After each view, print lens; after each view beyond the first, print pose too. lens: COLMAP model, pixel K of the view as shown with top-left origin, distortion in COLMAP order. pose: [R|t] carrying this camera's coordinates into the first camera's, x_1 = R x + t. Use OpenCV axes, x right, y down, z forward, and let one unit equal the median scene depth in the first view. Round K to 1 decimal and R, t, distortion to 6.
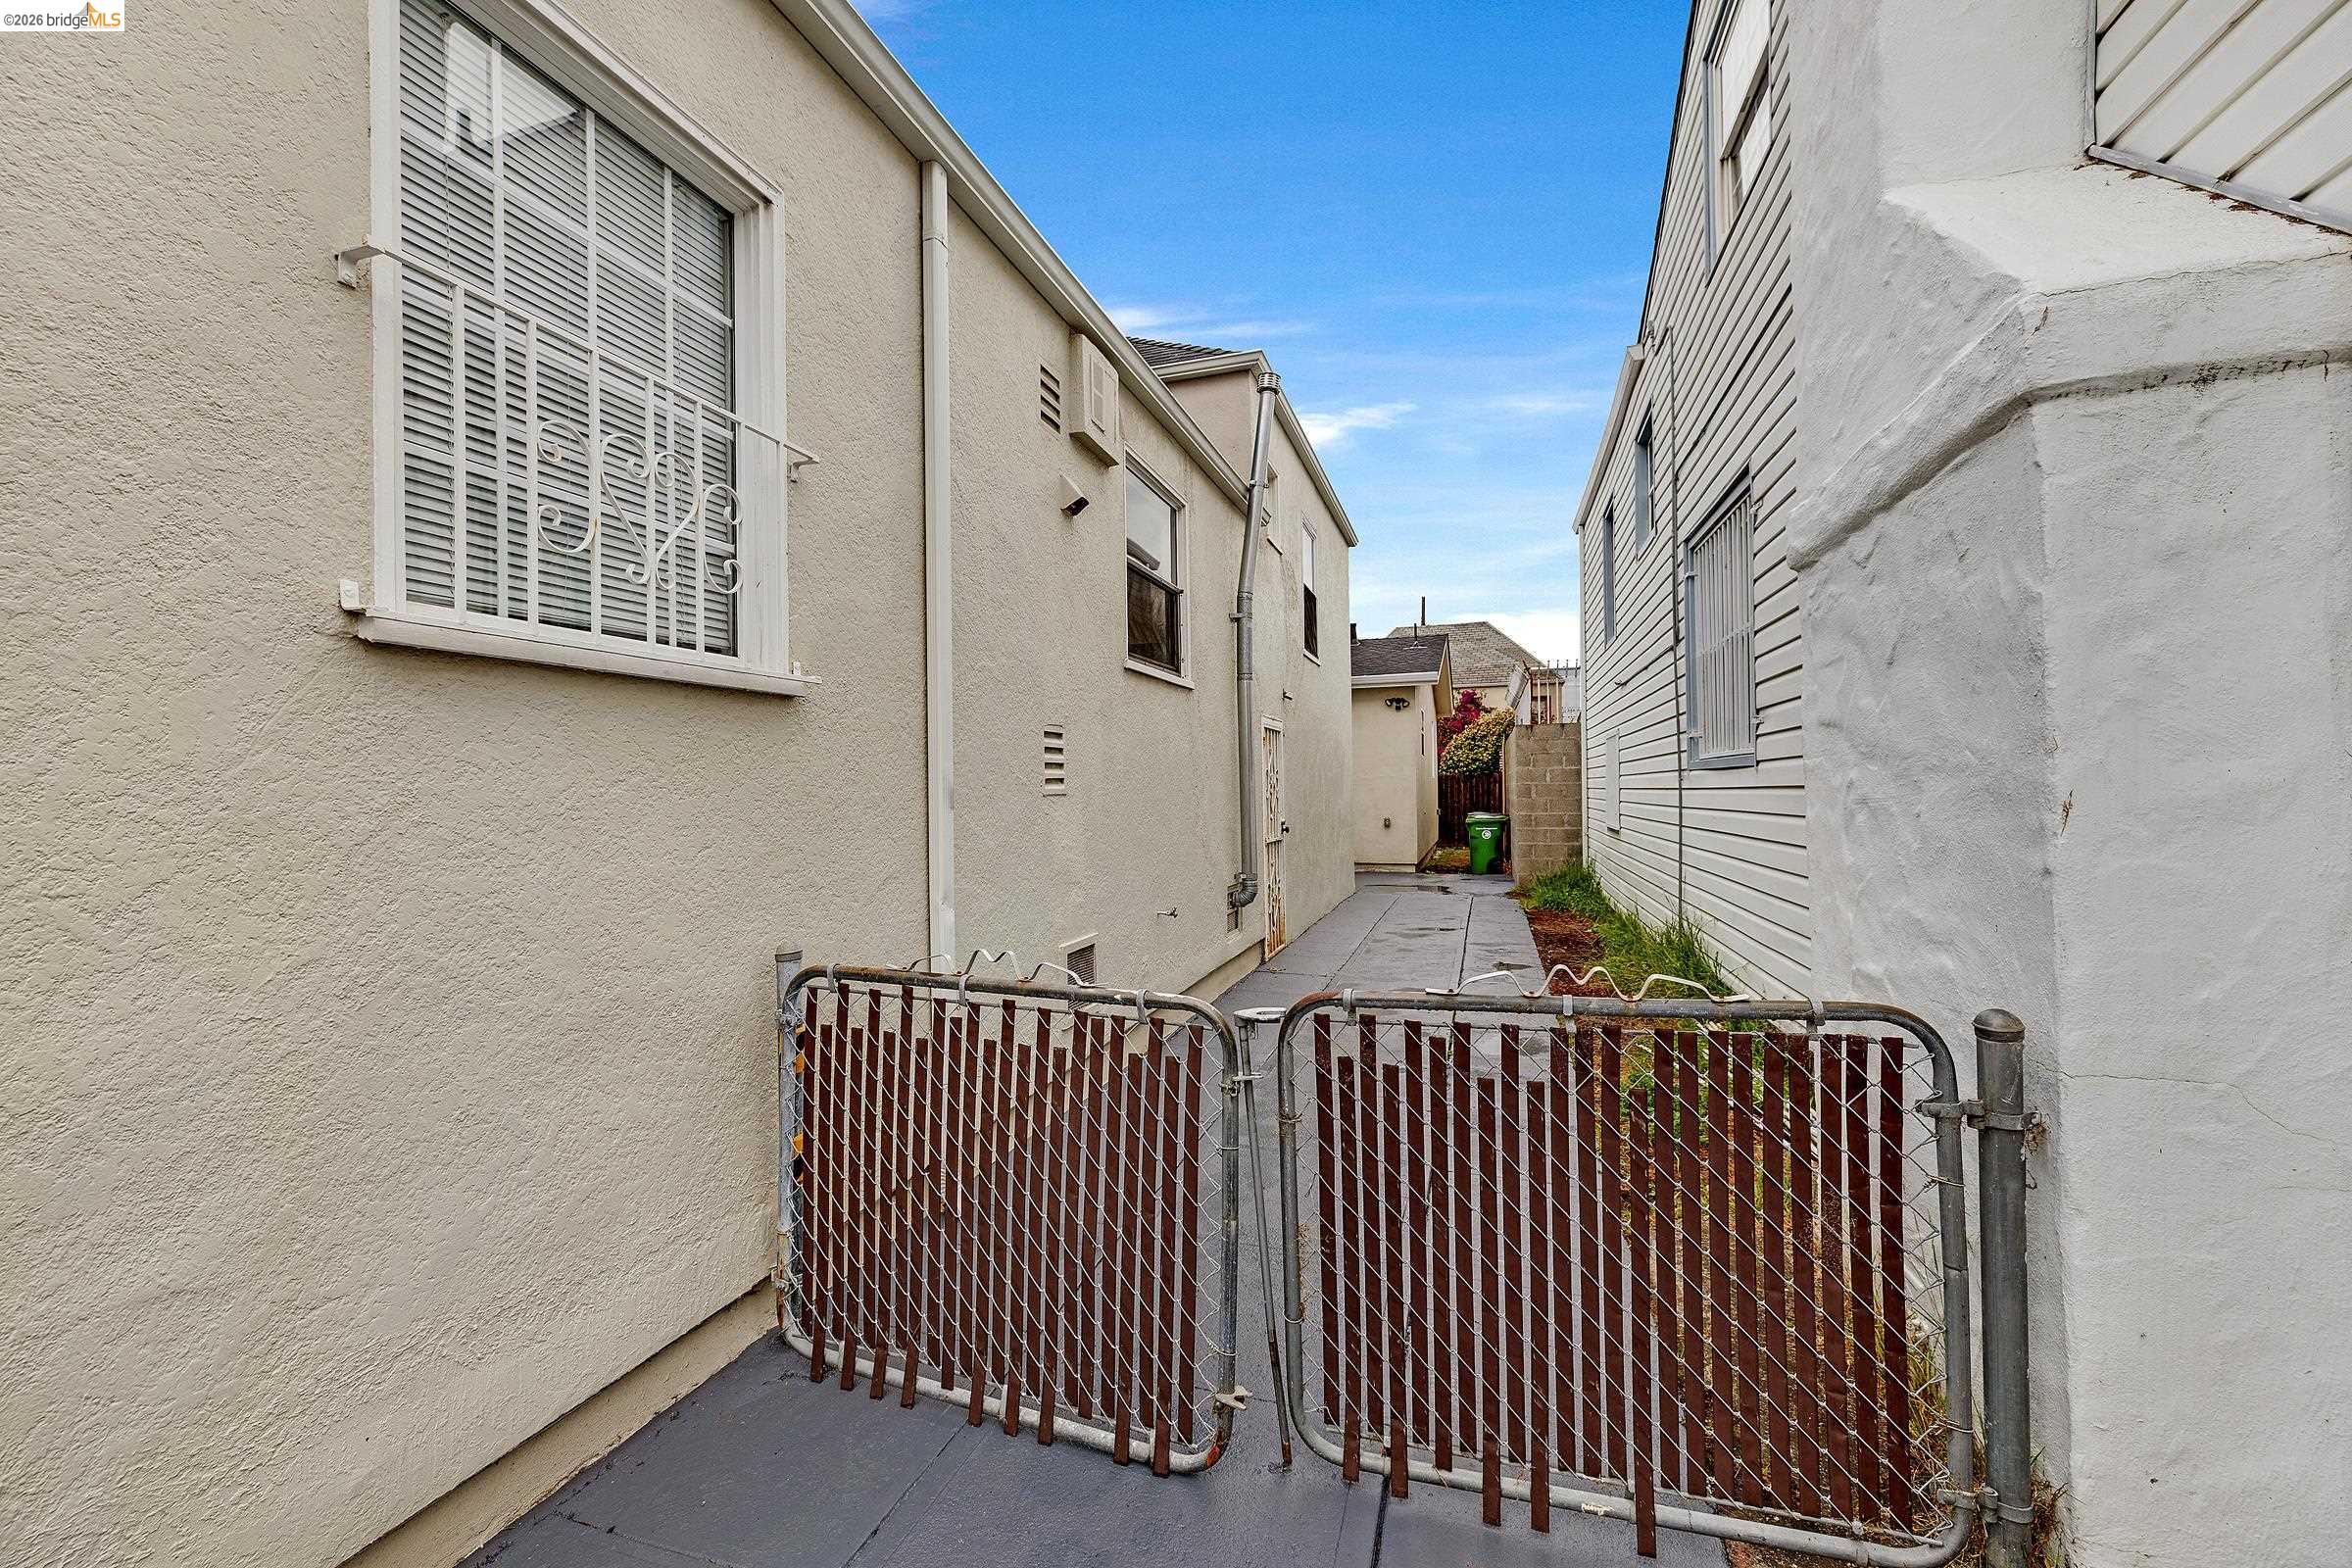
lens RADIAL K [[984.6, 0, 1169.3], [0, 984.6, 788.9], [0, 0, 1]] dist [0.000440, 0.000282]
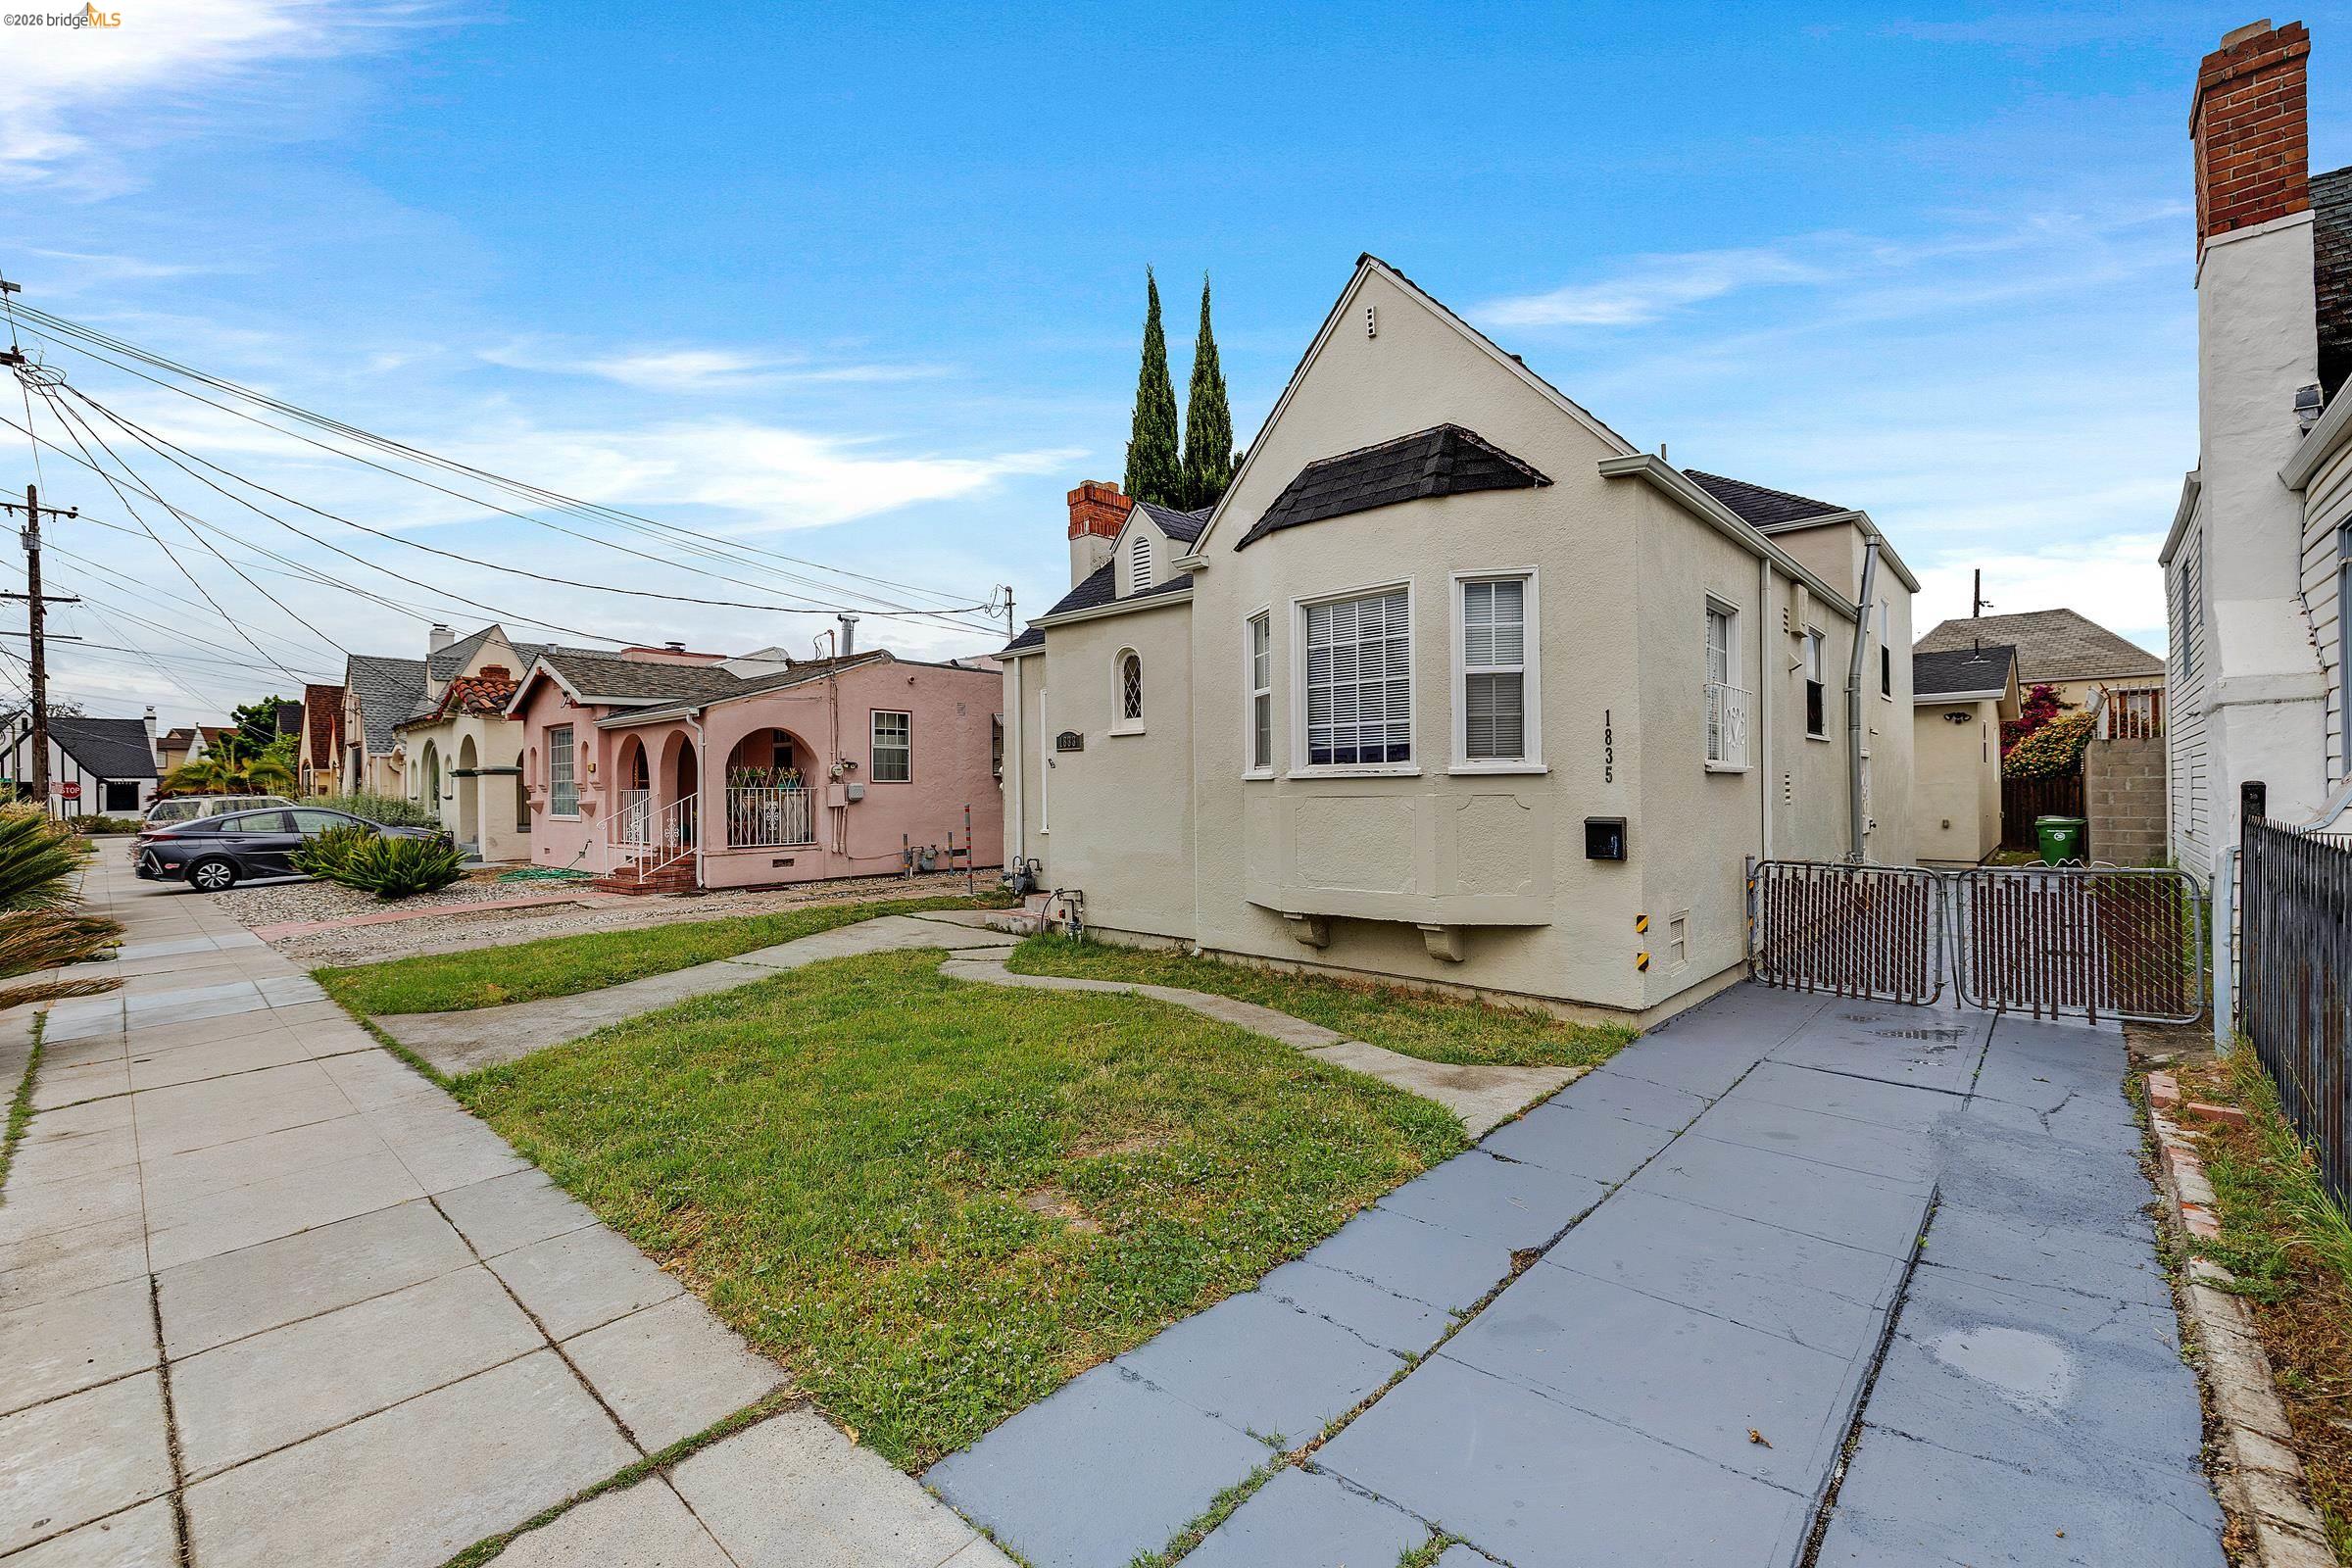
lens RADIAL K [[984.6, 0, 1168.0], [0, 984.6, 784.7], [0, 0, 1]] dist [0.000440, 0.000282]
pose [[0.908110, 0.002989, -0.418720, -0.737035], [-0.002937, 0.999995, 0.000769, -0.054288], [0.418721, 0.000531, 0.908115, -2.527273]]
